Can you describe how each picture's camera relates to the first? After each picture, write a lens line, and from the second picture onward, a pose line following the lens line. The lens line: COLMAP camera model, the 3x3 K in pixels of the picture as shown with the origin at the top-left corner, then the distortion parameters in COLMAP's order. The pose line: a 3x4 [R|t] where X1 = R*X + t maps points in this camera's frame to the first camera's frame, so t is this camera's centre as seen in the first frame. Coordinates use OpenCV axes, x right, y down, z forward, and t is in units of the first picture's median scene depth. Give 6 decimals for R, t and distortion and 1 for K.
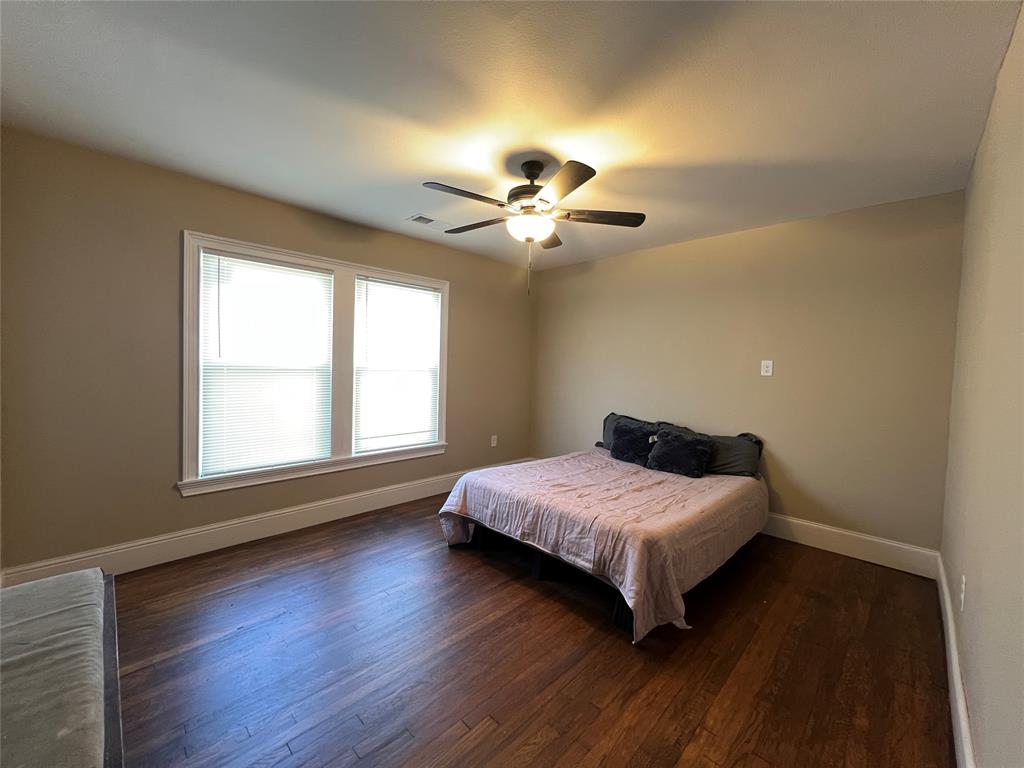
lens RADIAL K [[409.0, 0, 506.5], [0, 409.0, 385.1], [0, 0, 1]] dist [-0.003781, 0.000668]
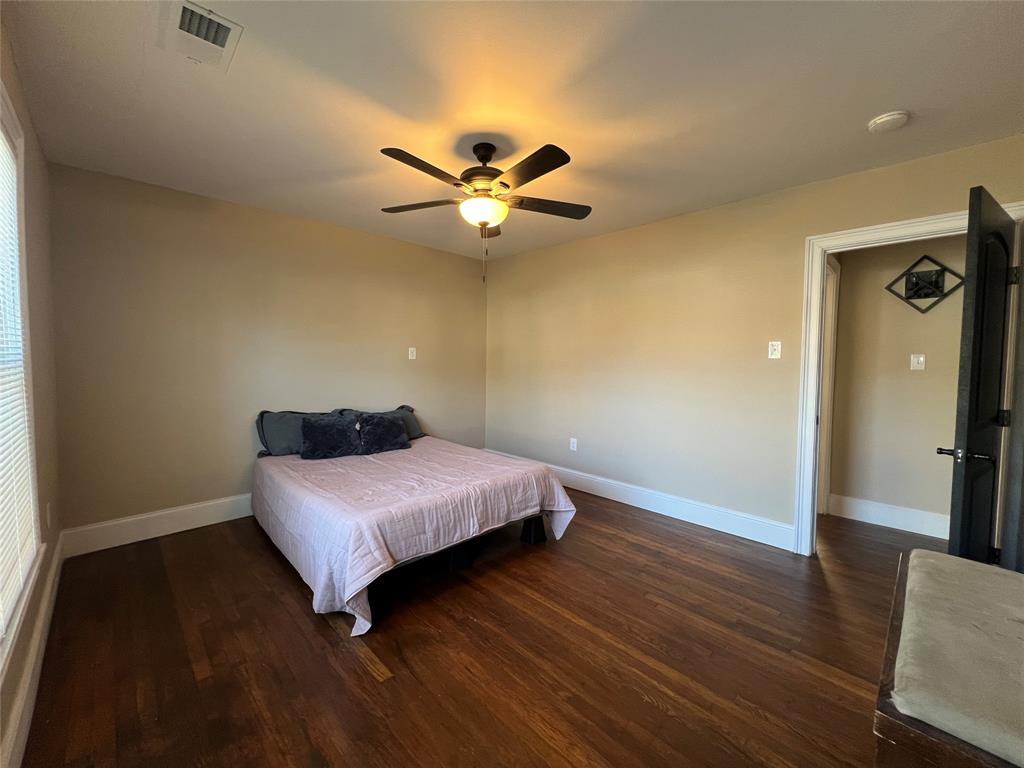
lens RADIAL K [[409.0, 0, 506.7], [0, 409.0, 378.2], [0, 0, 1]] dist [-0.003781, 0.000668]
pose [[0.020384, -0.072047, 0.997193, -0.921870], [0.037246, 0.996763, 0.071254, -0.060841], [-0.999098, 0.035689, 0.023001, 0.902535]]
